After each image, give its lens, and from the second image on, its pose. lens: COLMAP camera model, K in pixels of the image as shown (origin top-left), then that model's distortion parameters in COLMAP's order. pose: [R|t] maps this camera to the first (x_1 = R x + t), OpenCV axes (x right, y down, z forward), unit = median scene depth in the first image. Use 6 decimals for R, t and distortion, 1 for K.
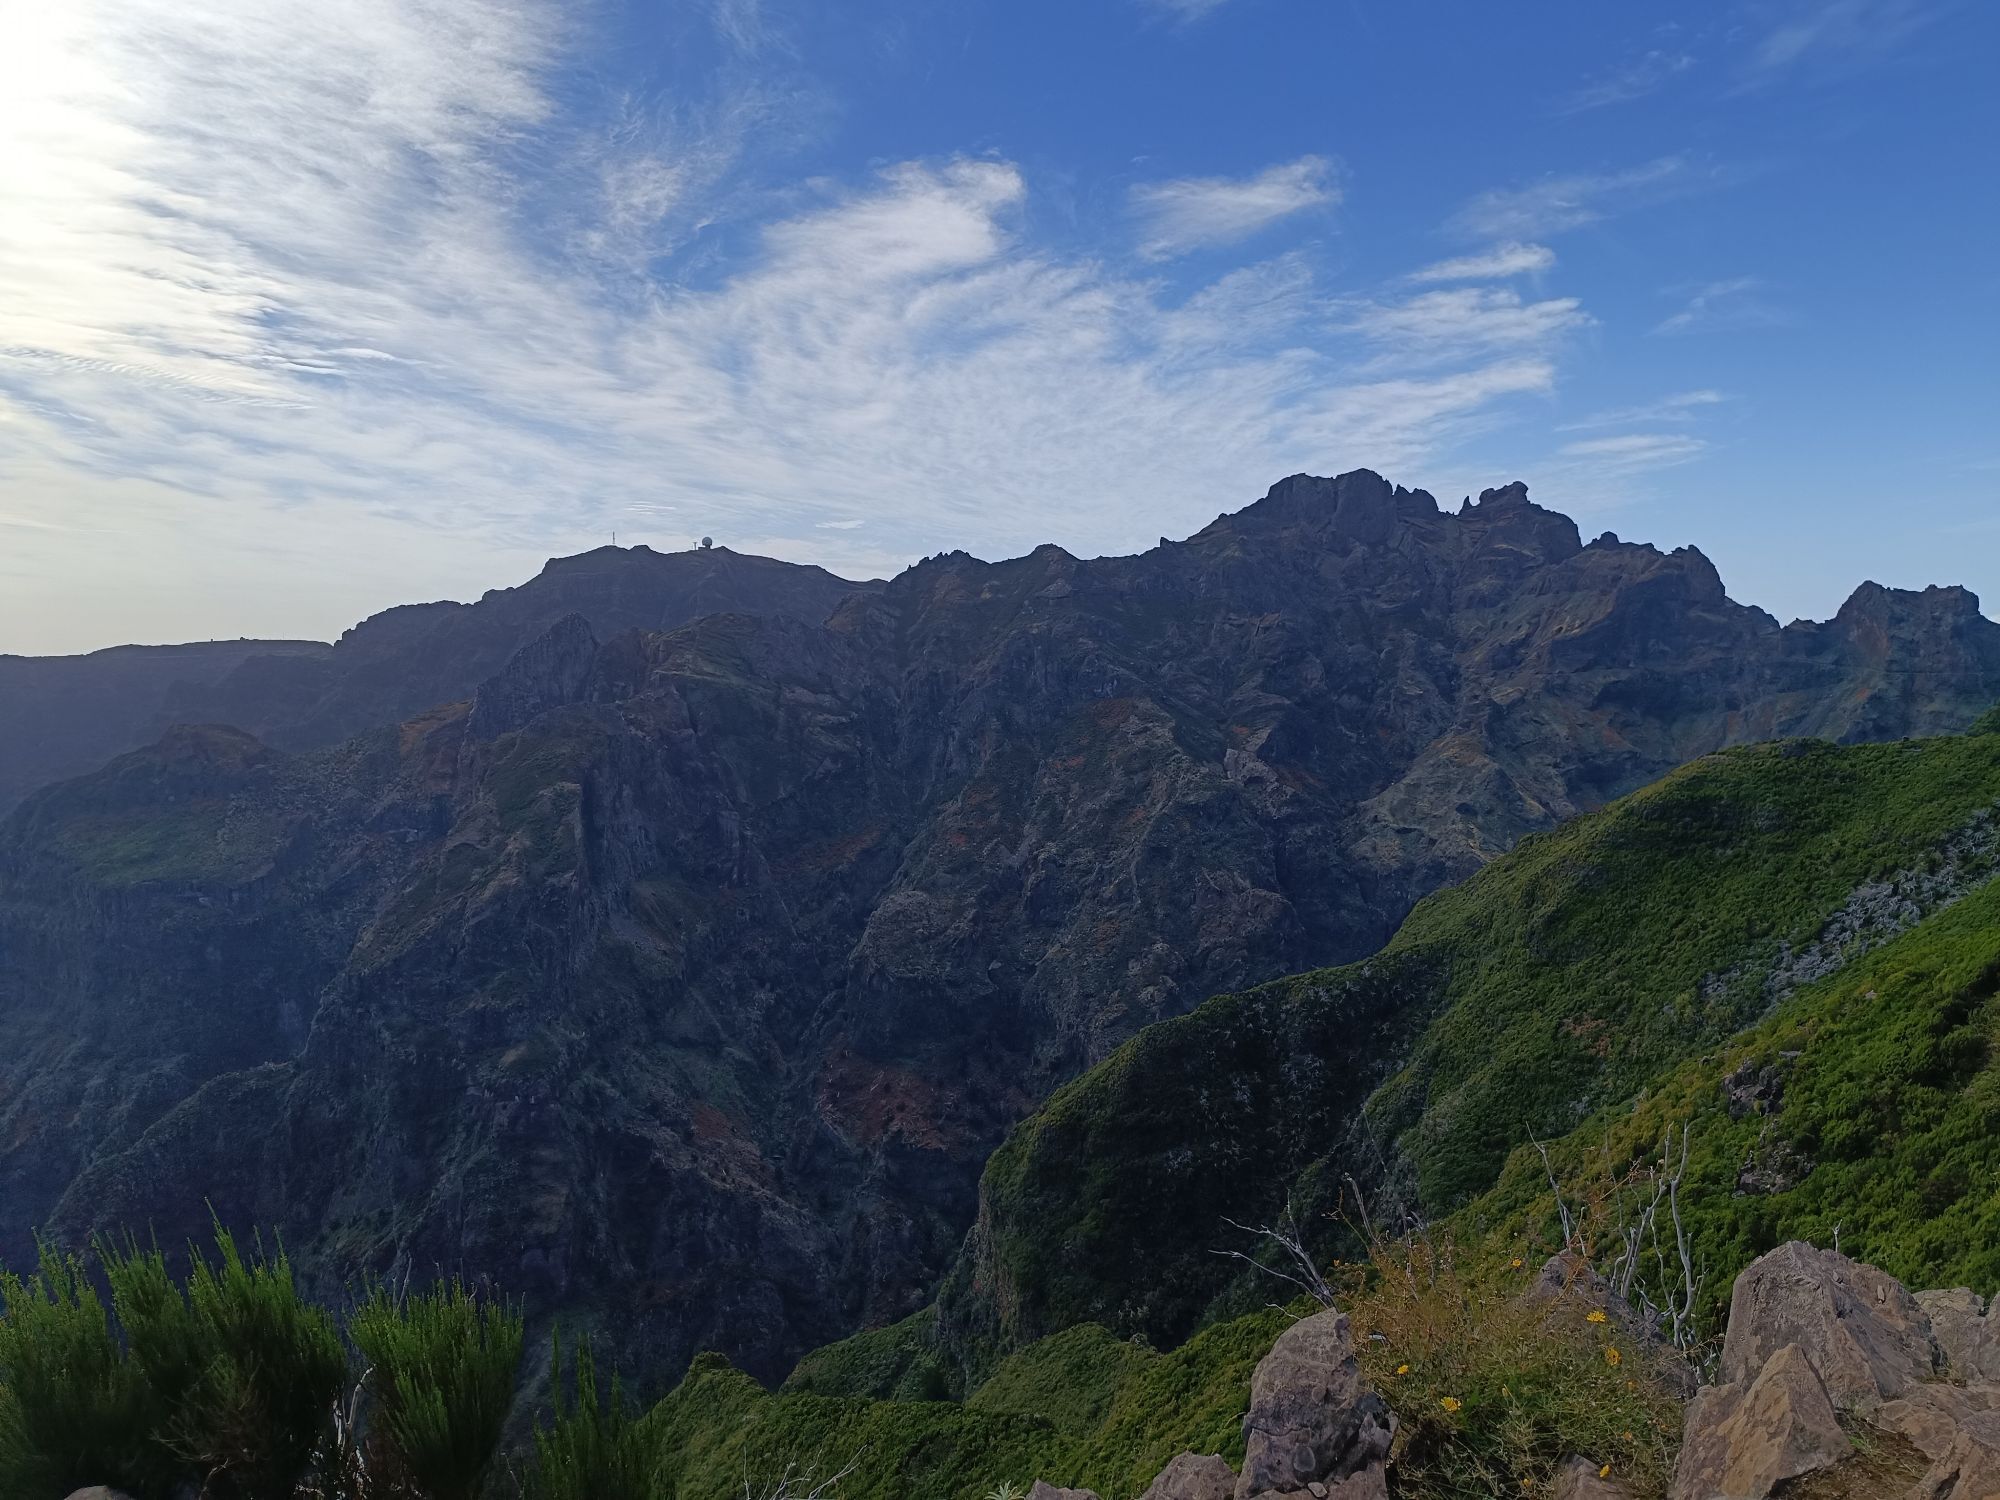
lens RADIAL K [[1472.5, 0, 984.1], [0, 1472.5, 745.4], [0, 0, 1]] dist [0.051008, -0.014315]
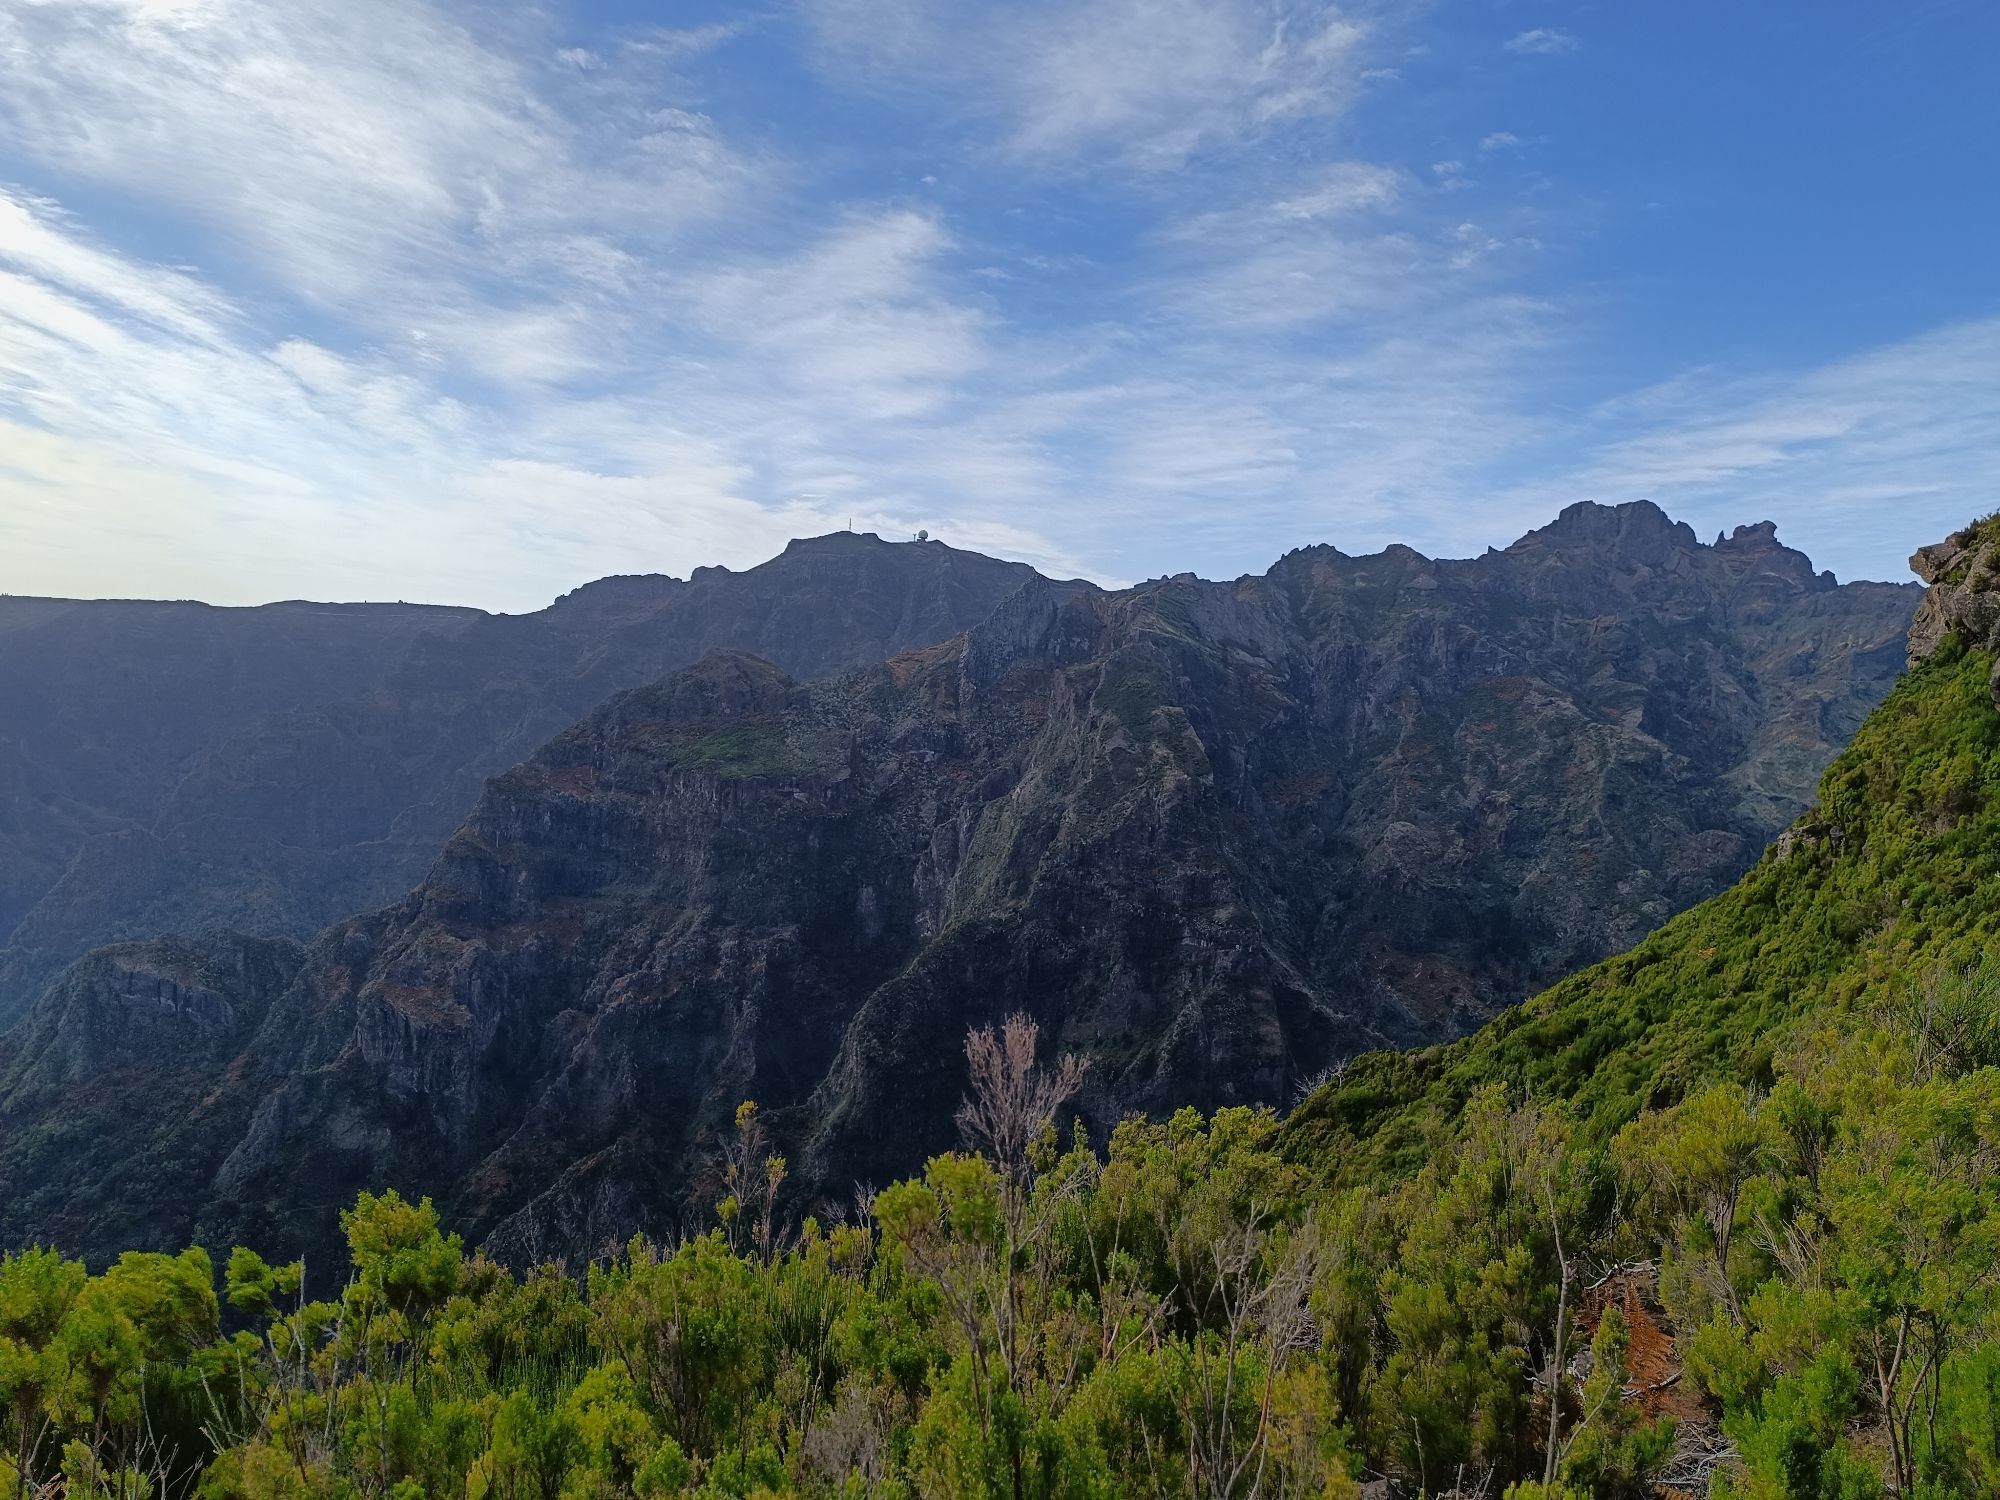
lens RADIAL K [[1472.5, 0, 1012.5], [0, 1472.5, 761.1], [0, 0, 1]] dist [0.051008, -0.014315]
pose [[0.994766, 0.056357, 0.085227, -0.411551], [-0.055241, 0.998354, -0.015398, 0.077066], [-0.085955, 0.010609, 0.996243, -0.129982]]
